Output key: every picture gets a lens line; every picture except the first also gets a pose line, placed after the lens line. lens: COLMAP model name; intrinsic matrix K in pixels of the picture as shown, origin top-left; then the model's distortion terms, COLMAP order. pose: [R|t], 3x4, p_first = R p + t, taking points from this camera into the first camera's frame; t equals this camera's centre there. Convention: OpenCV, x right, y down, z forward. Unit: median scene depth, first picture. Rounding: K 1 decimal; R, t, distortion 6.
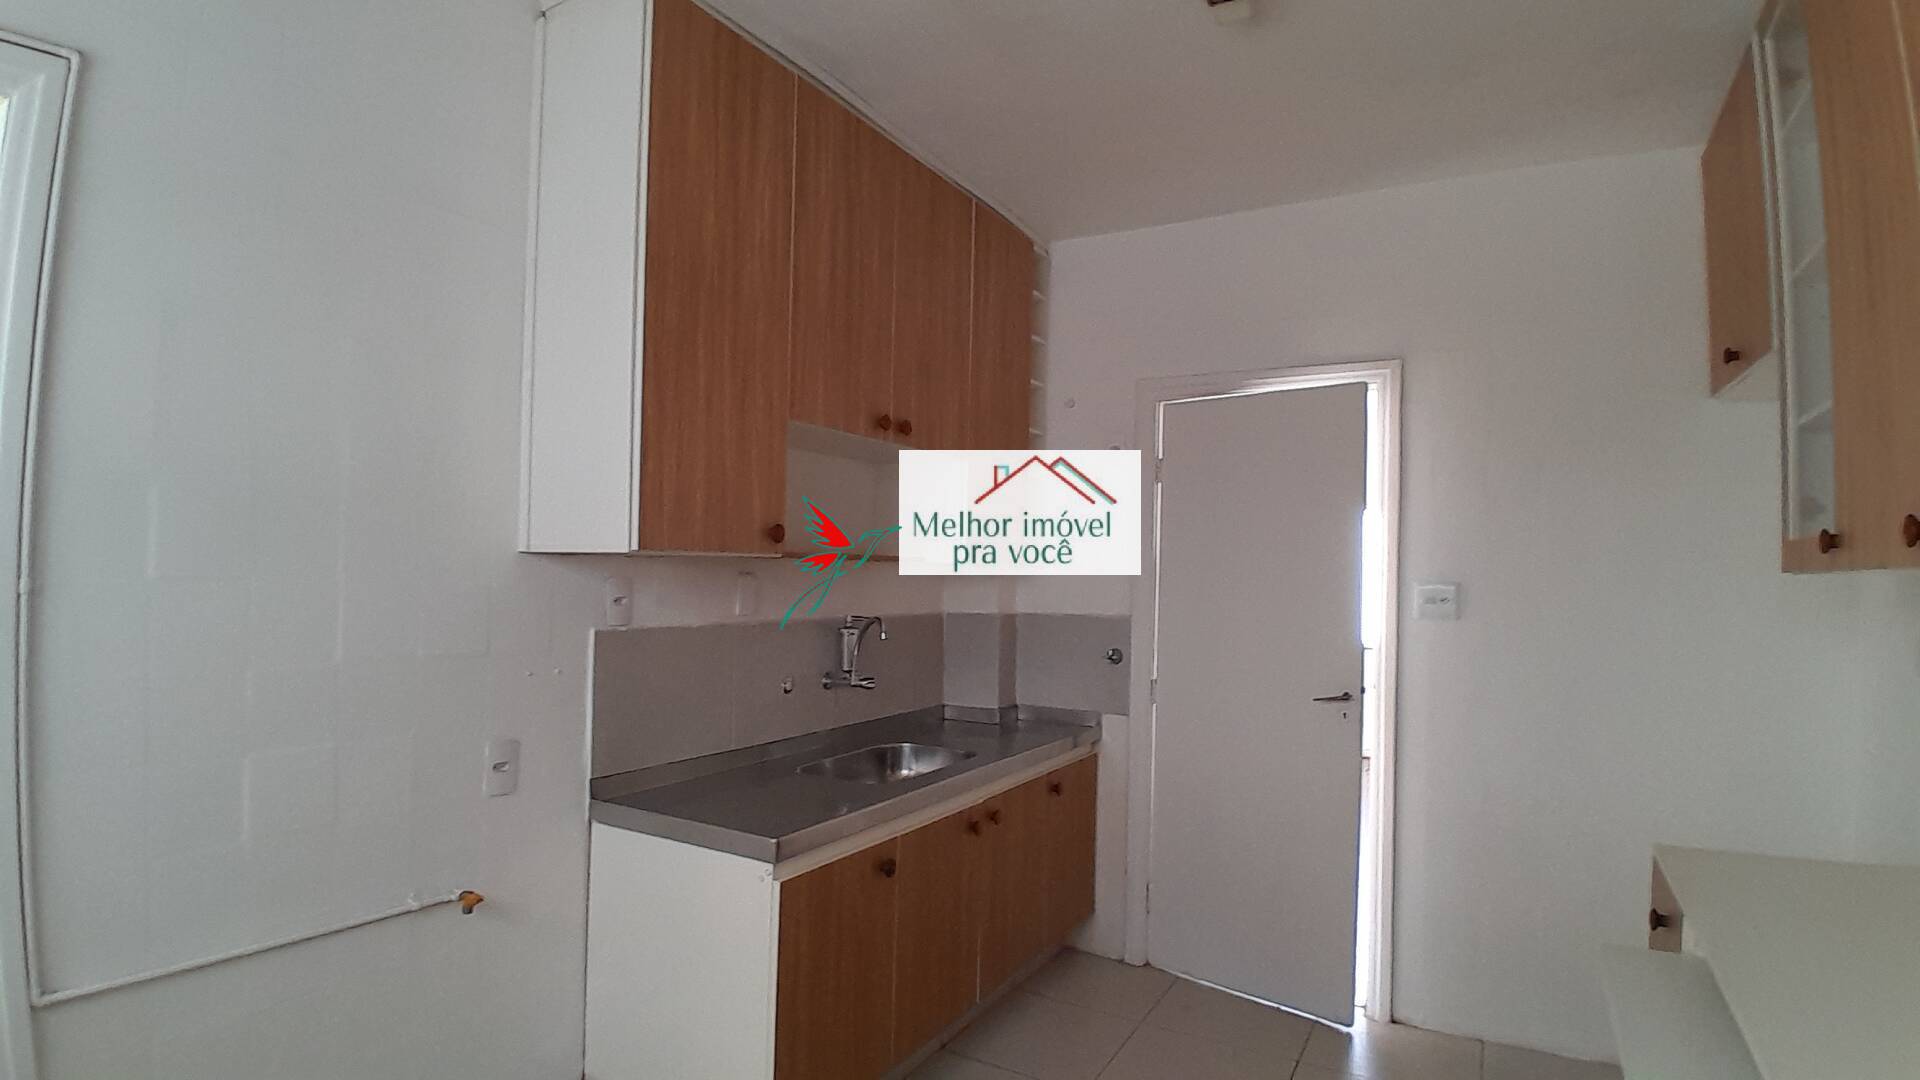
lens RADIAL K [[968.3, 0, 962.6], [0, 968.3, 560.1], [0, 0, 1]] dist [0.000188, 0.000036]
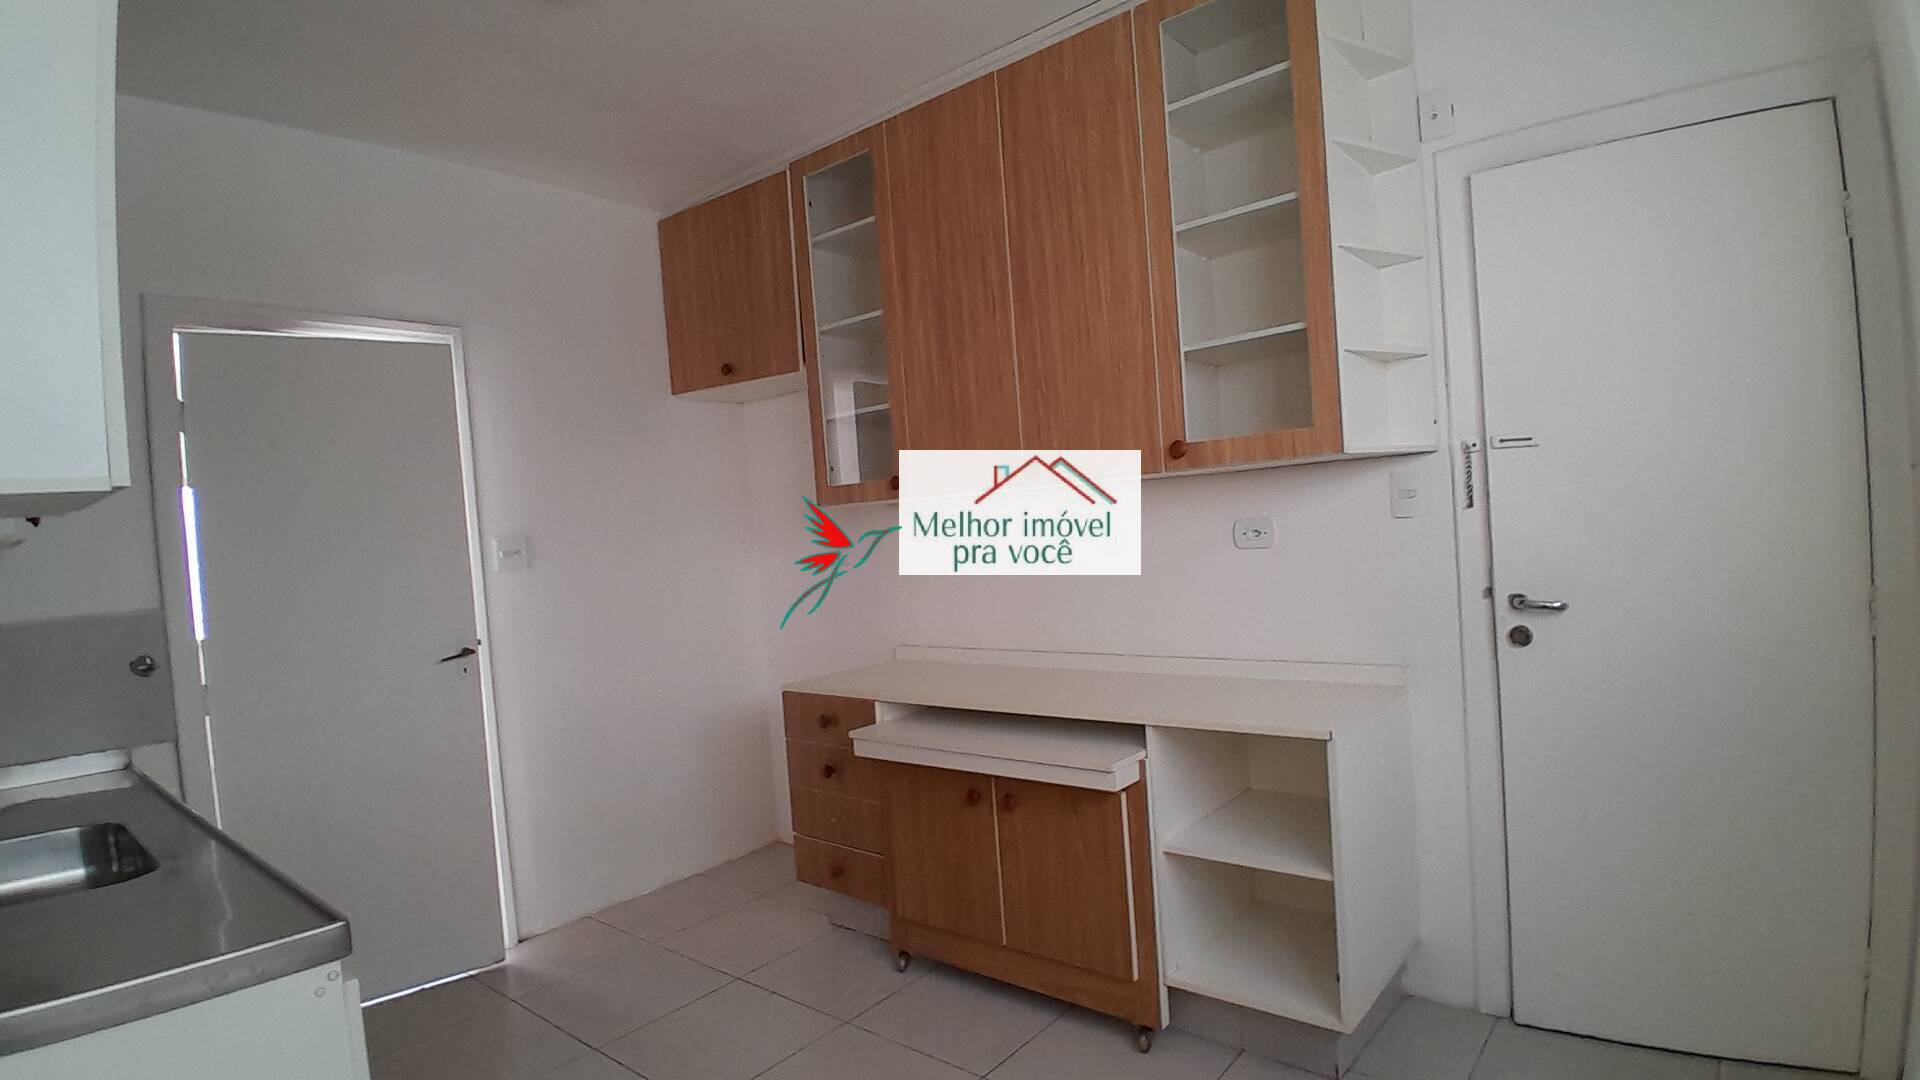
lens RADIAL K [[976.8, 0, 960.0], [0, 976.8, 540.0], [0, 0, 1]] dist [-0.002376, -0.000153]
pose [[0.188869, -0.051011, 0.980676, -0.499229], [0.059642, 0.997402, 0.040395, 0.012490], [-0.980189, 0.050860, 0.191421, 0.278590]]
